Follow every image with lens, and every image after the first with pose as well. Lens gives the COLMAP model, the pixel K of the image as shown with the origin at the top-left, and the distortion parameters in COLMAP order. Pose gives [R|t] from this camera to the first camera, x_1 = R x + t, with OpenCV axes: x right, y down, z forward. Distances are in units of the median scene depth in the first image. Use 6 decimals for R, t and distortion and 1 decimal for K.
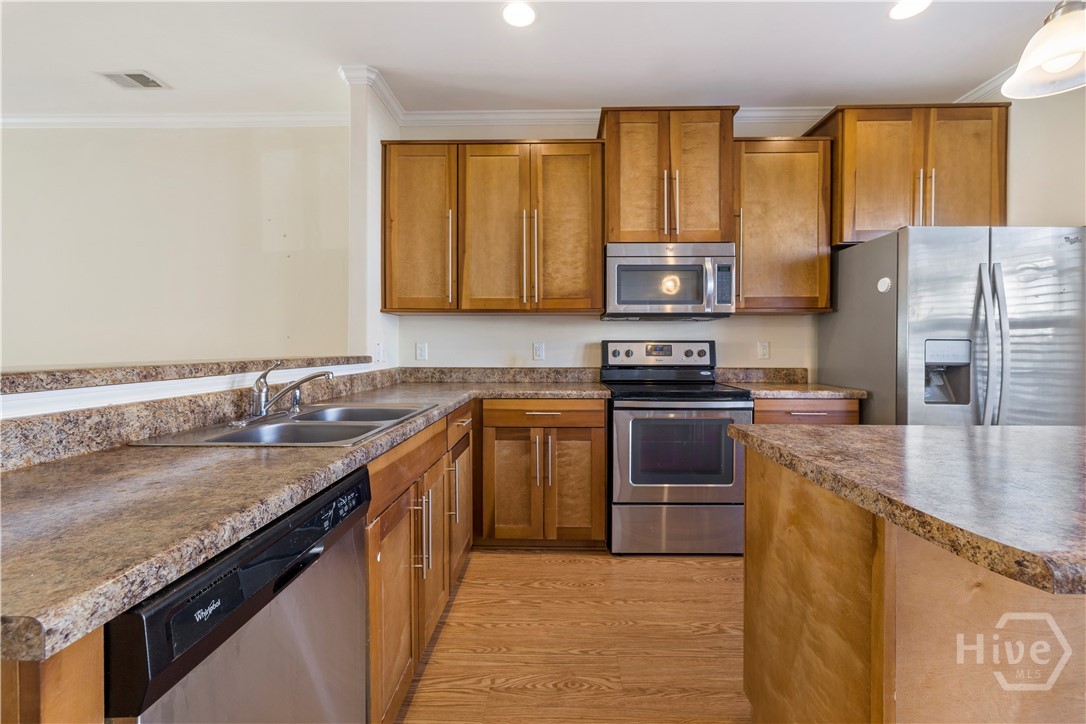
lens RADIAL K [[459.9, 0, 545.0], [0, 459.9, 339.5], [0, 0, 1]] dist [-0.015395, 0.008714]
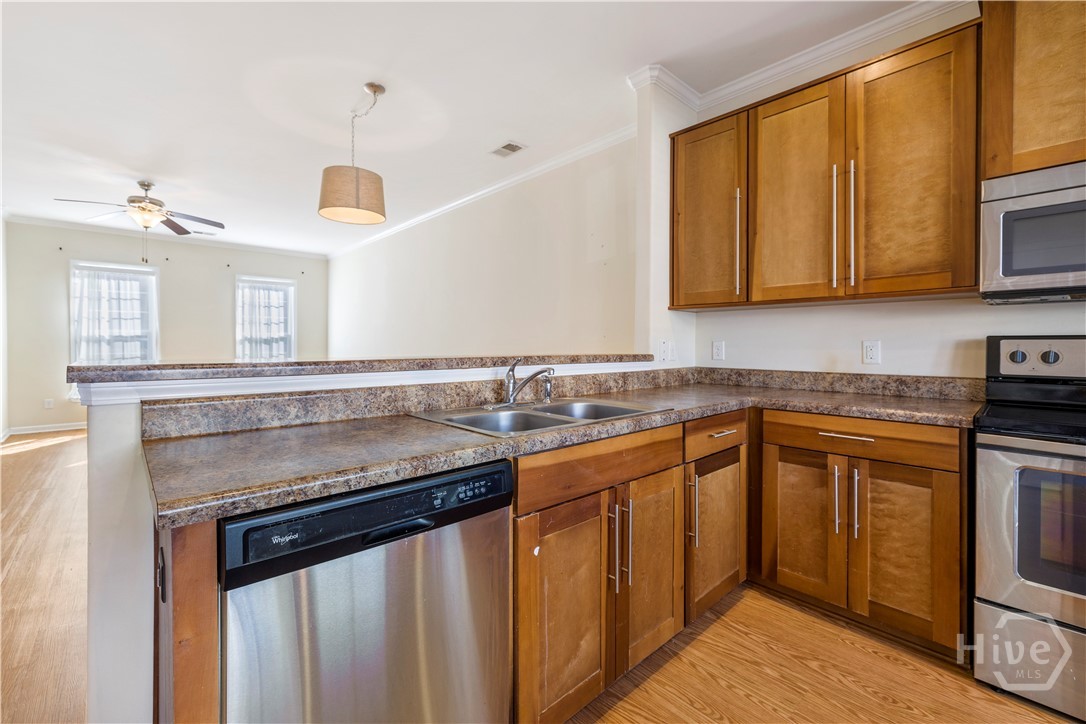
lens RADIAL K [[459.9, 0, 545.0], [0, 459.9, 339.5], [0, 0, 1]] dist [-0.015395, 0.008714]
pose [[0.693521, -0.007188, -0.720401, 0.187945], [0.008803, 0.999960, -0.001503, 0.002889], [0.720383, -0.005300, 0.693557, 0.149491]]
